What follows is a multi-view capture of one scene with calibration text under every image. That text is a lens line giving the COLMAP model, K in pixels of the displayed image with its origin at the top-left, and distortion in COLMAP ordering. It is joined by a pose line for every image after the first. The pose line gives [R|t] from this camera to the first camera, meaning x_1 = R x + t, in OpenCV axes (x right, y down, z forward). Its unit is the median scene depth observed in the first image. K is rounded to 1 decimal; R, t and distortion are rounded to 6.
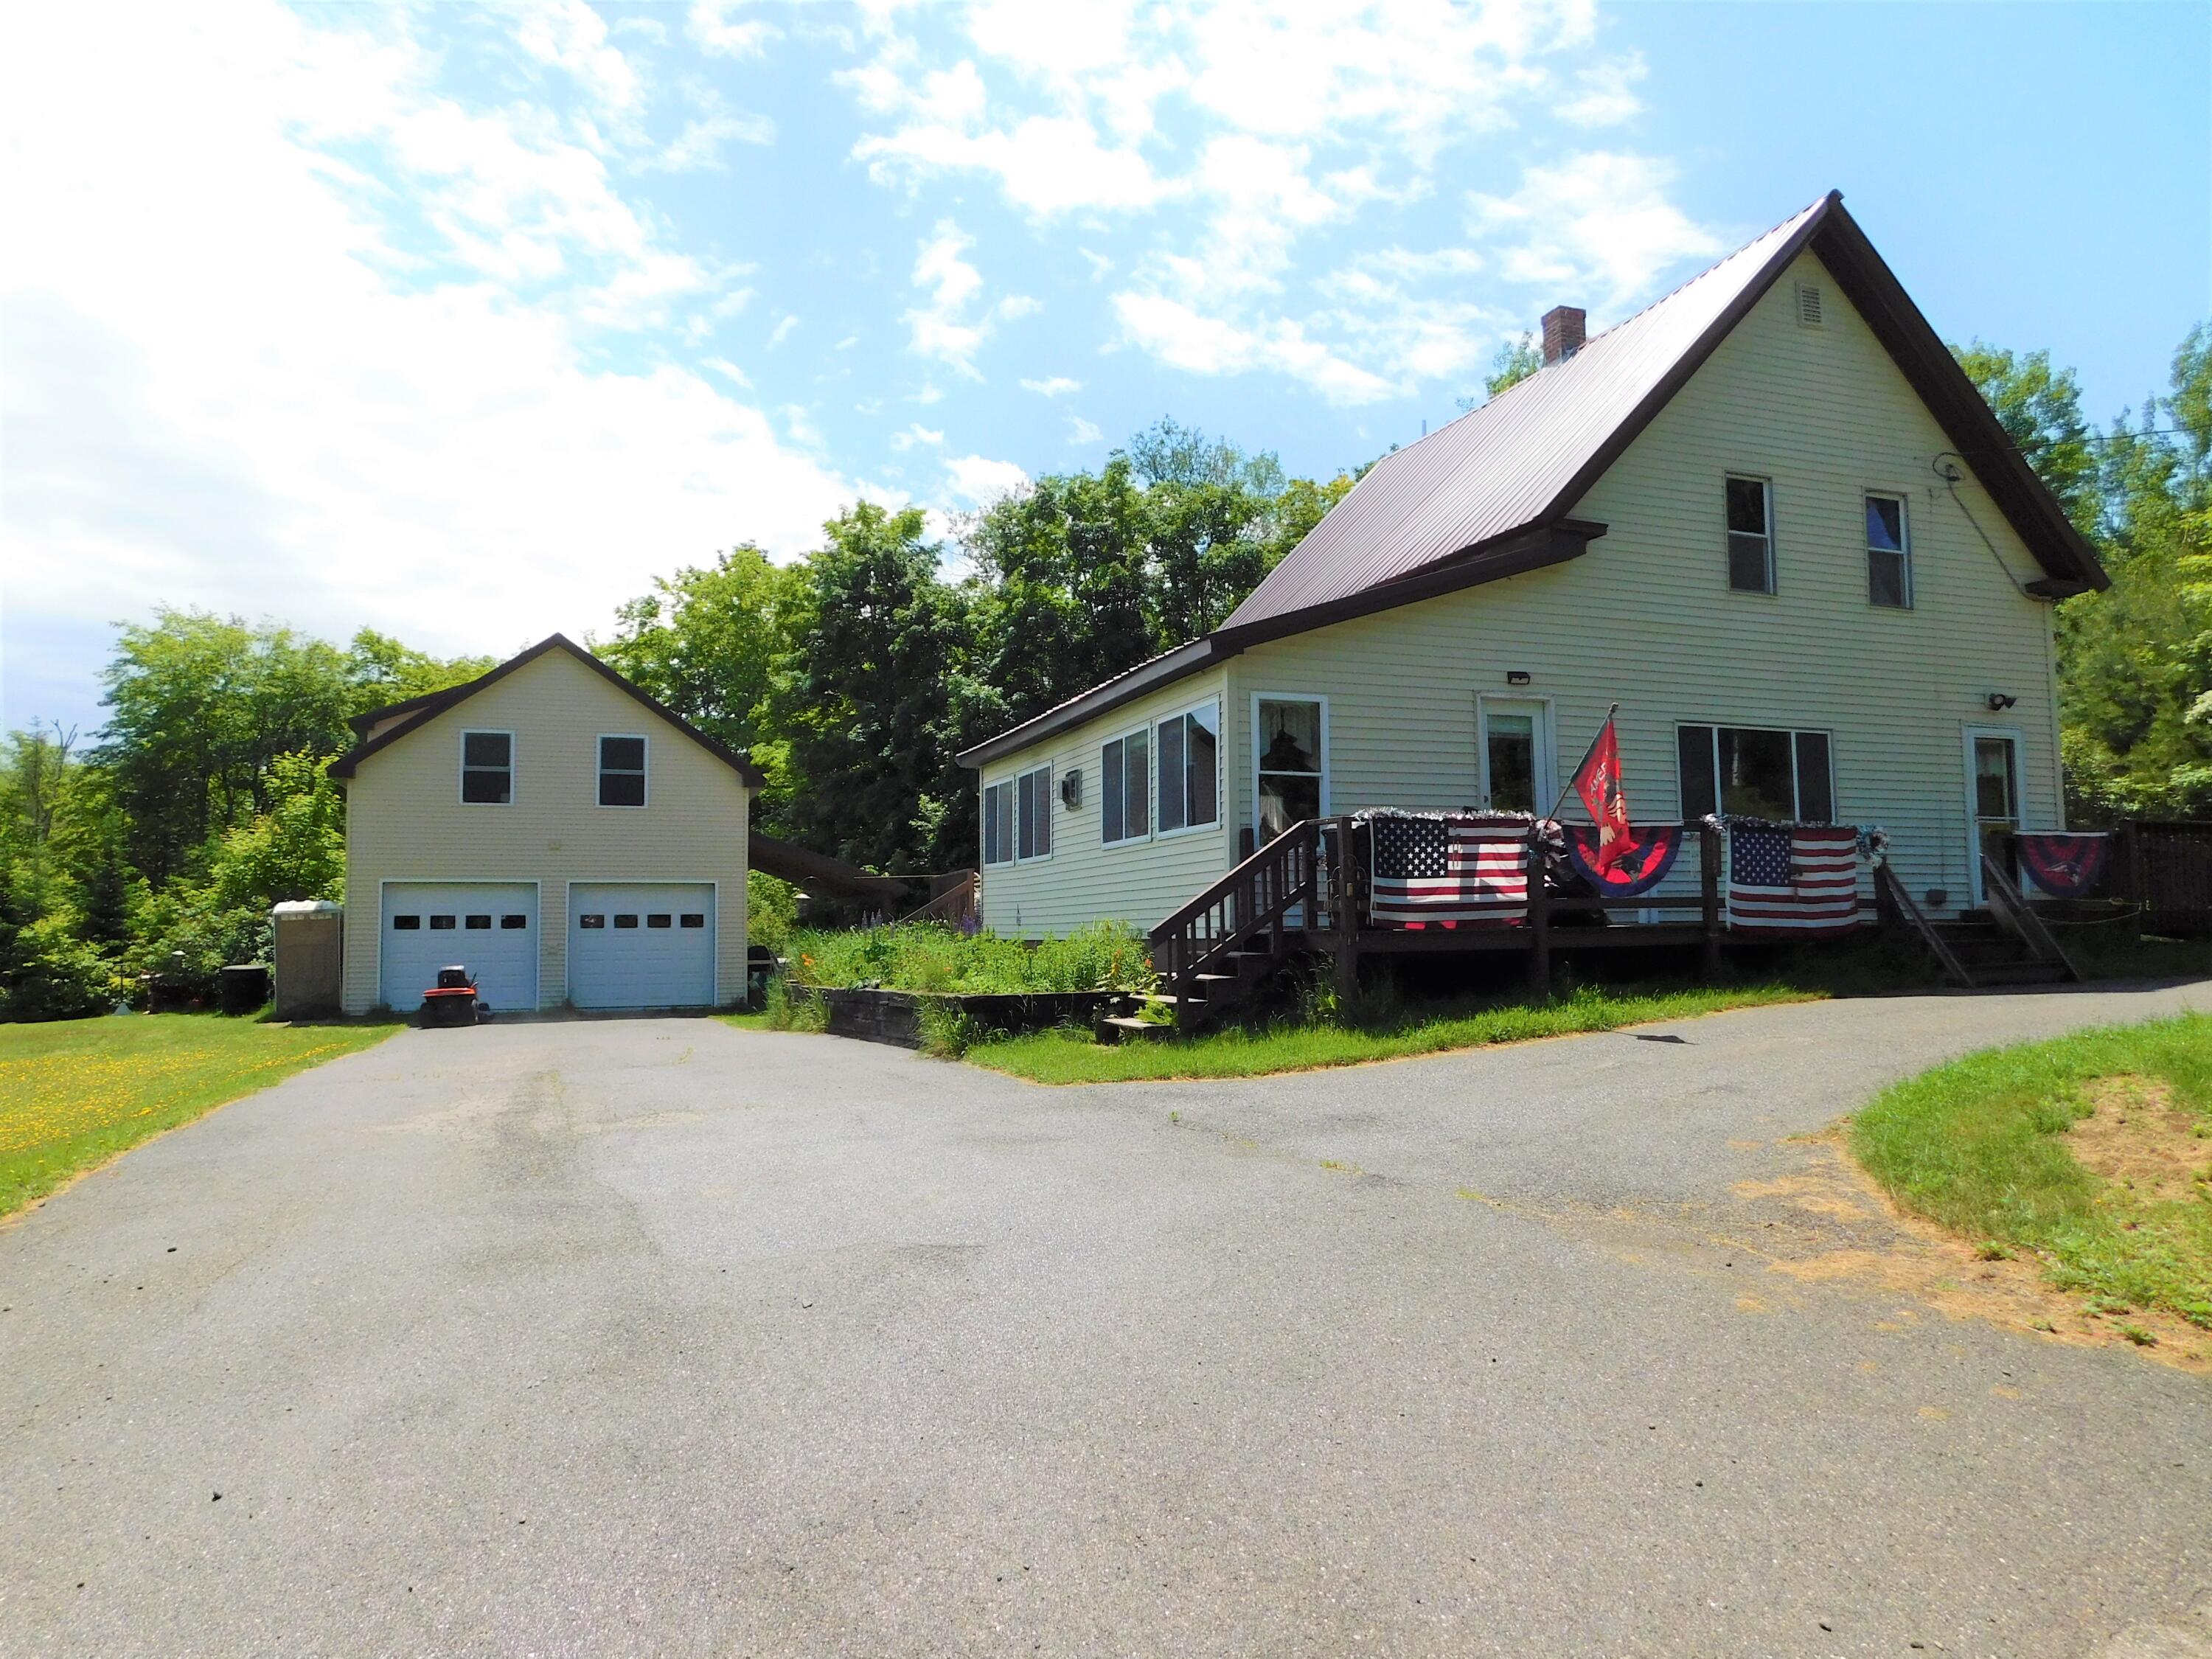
lens RADIAL K [[1455.8, 0, 1114.4], [0, 1455.8, 836.4], [0, 0, 1]] dist [-0.042277, 0.020494]
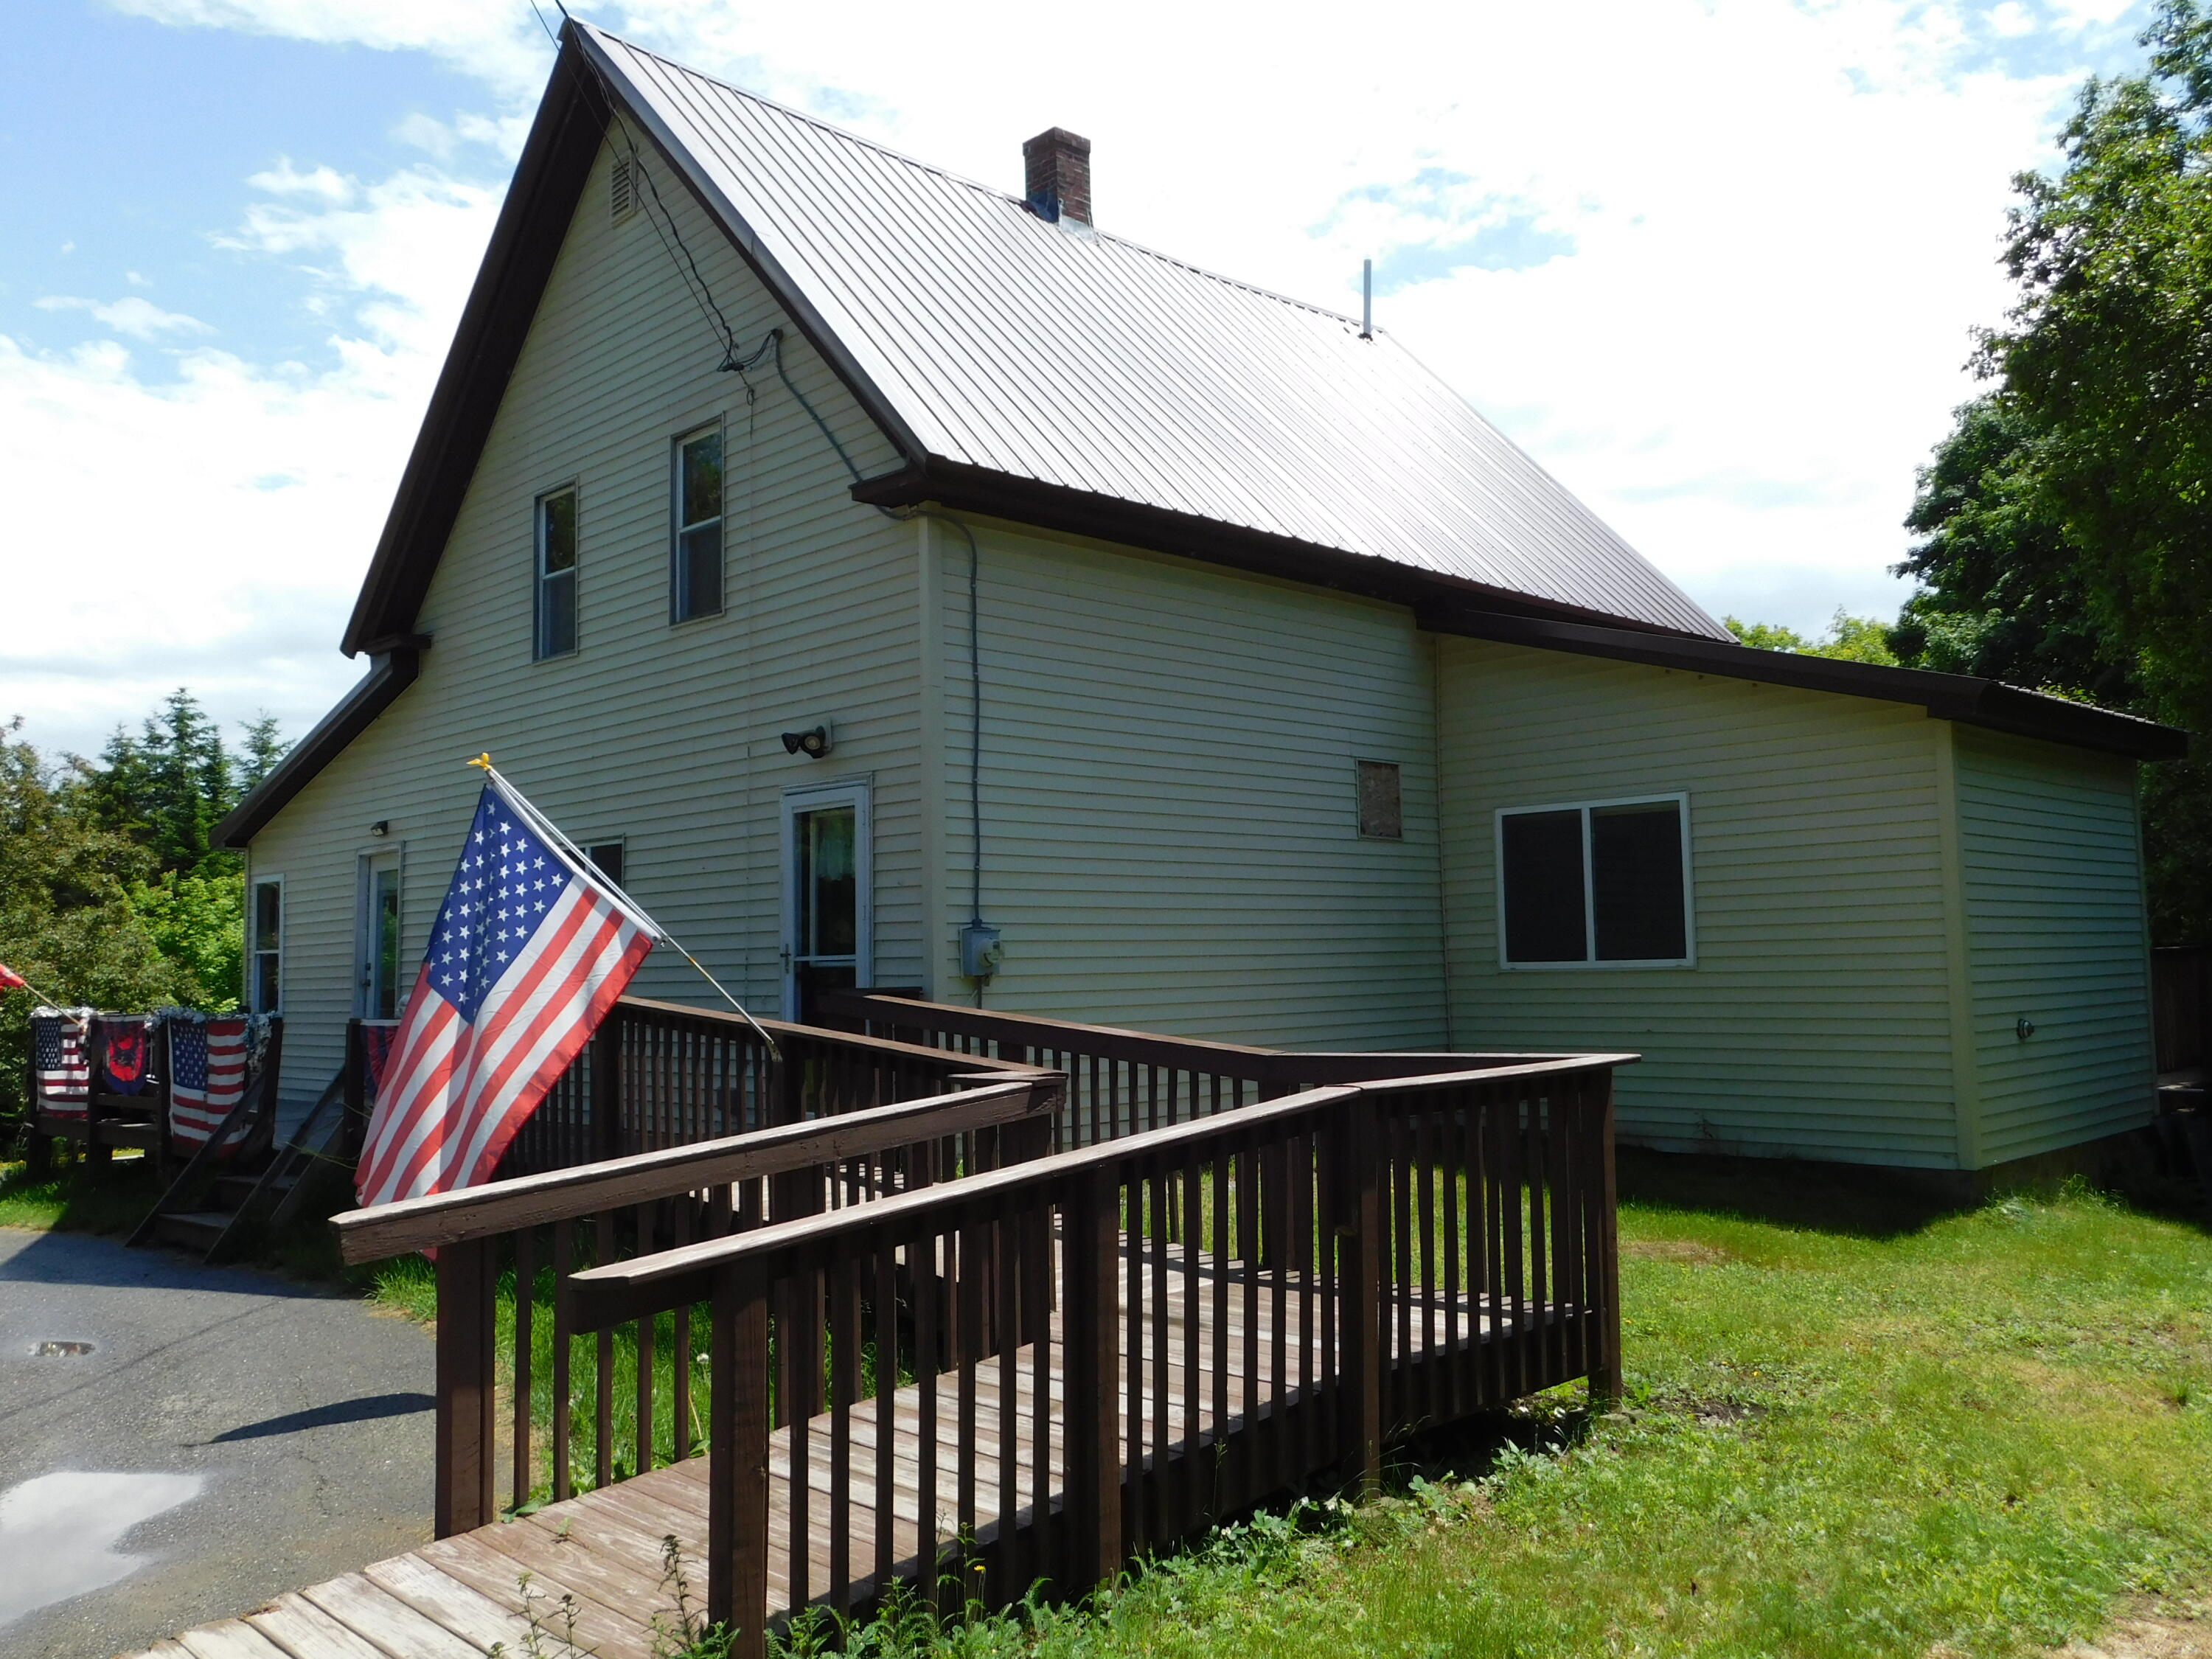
lens RADIAL K [[1794.3, 0, 1109.4], [0, 1794.3, 840.1], [0, 0, 1]] dist [0.006862, 0.004647]
pose [[0.417615, -0.064107, -0.906360, 1.337620], [0.077447, 0.996389, -0.034790, -0.026796], [0.905317, -0.055666, 0.421072, 0.859848]]
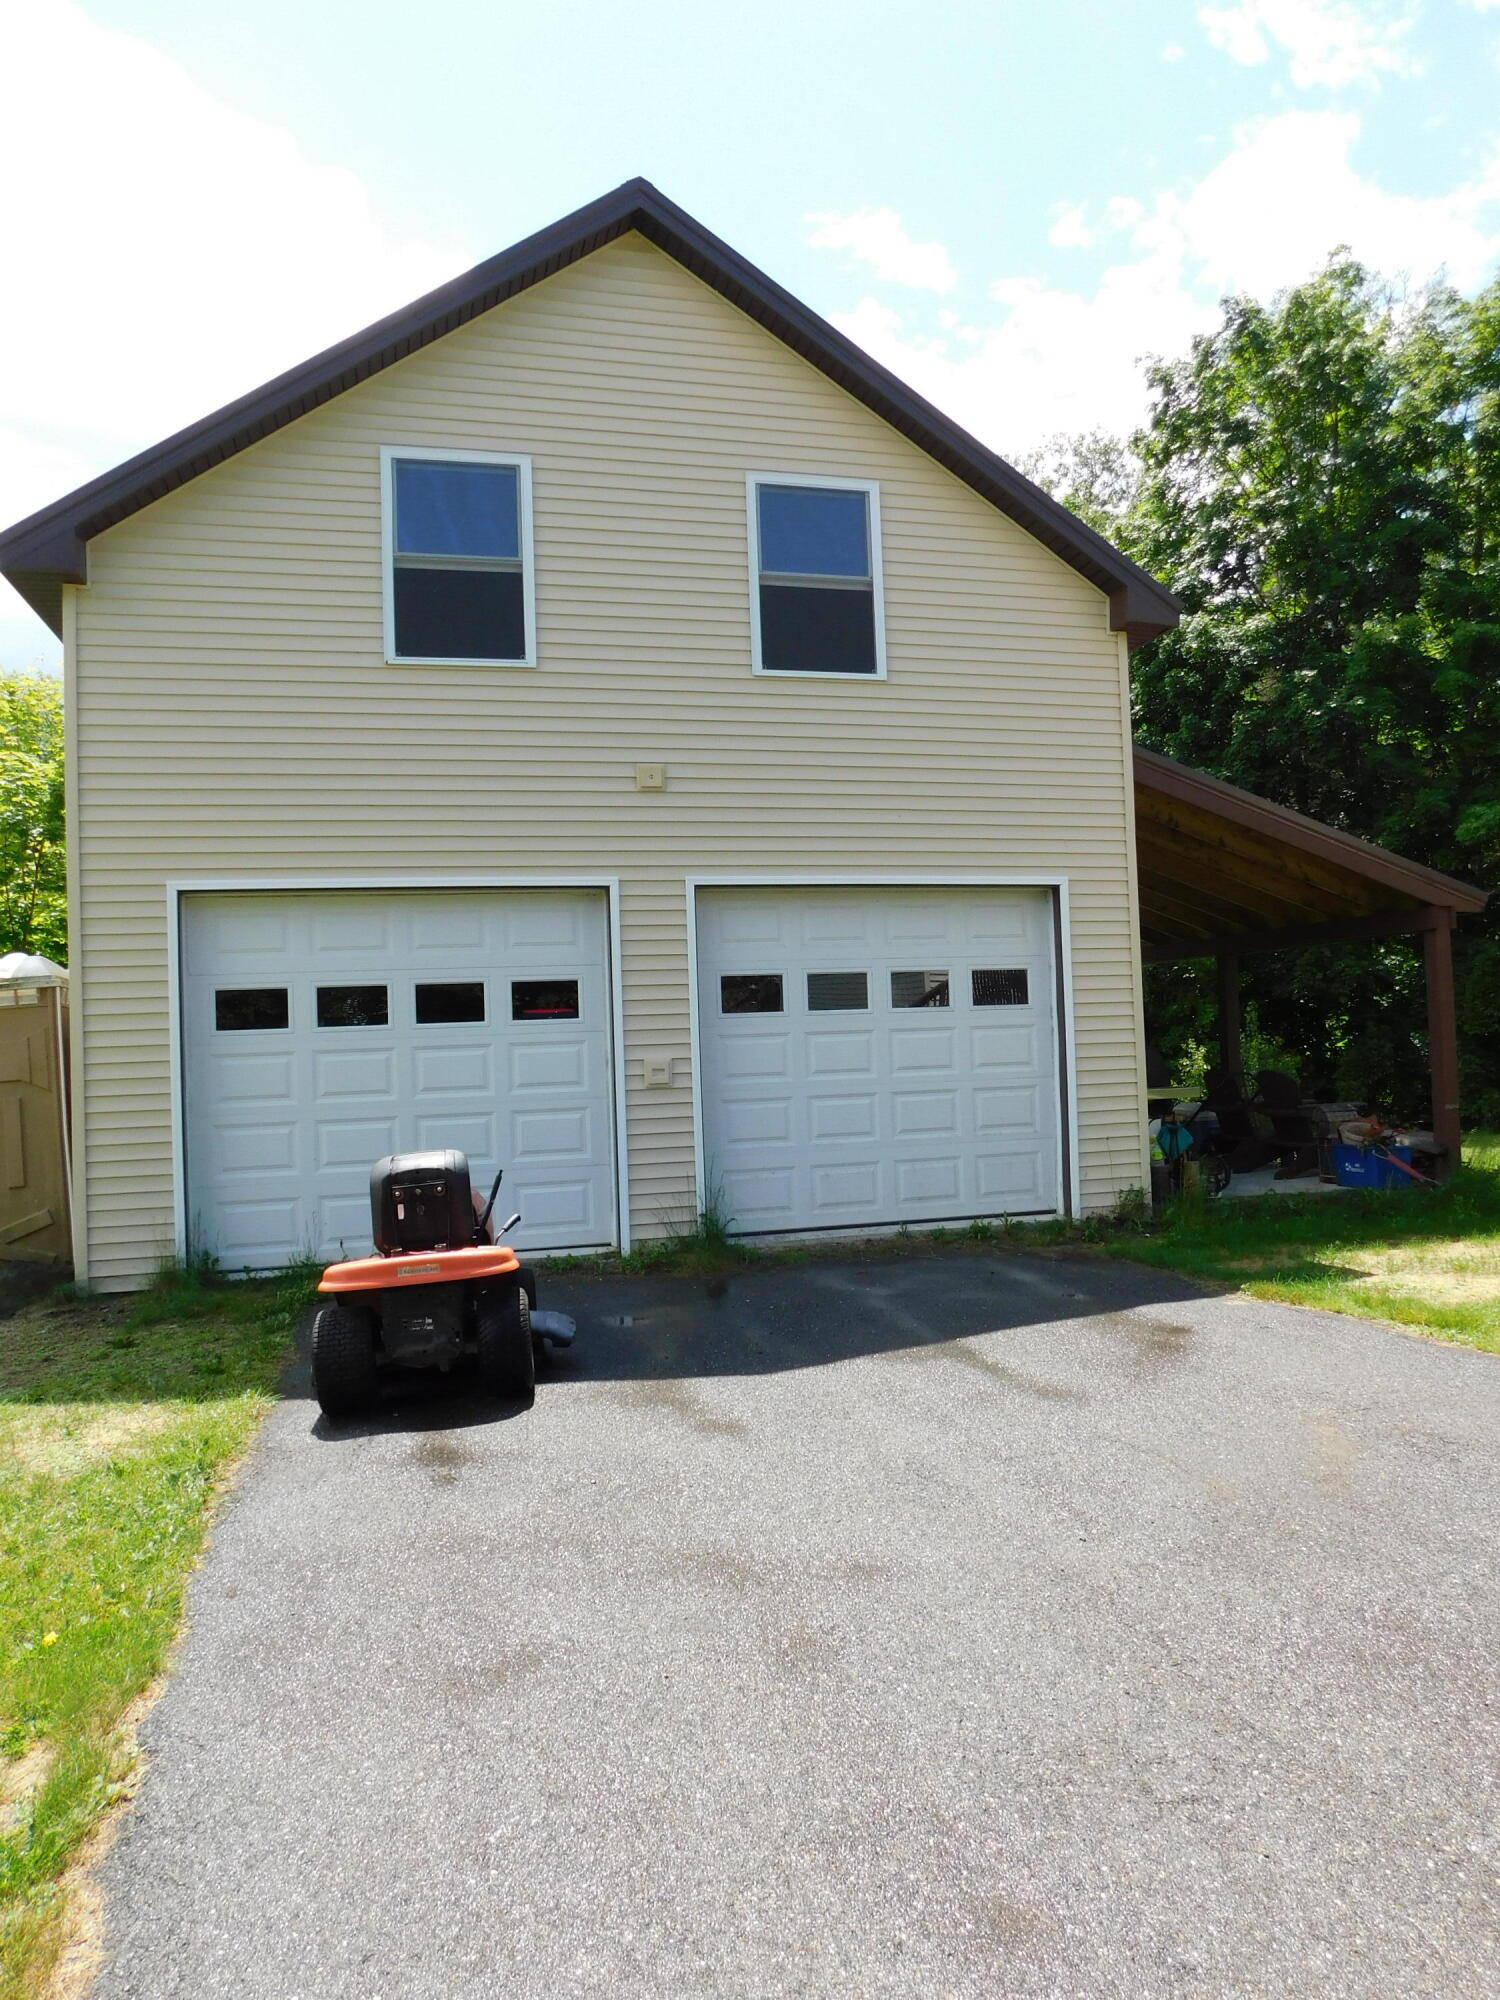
lens RADIAL K [[1316.2, 0, 758.1], [0, 1316.2, 982.6], [0, 0, 1]] dist [-0.042277, 0.020494]
pose [[0.996448, -0.030315, -0.078570, -0.602913], [0.032441, 0.999137, 0.025936, 0.085723], [0.077716, -0.028393, 0.996571, 1.218906]]
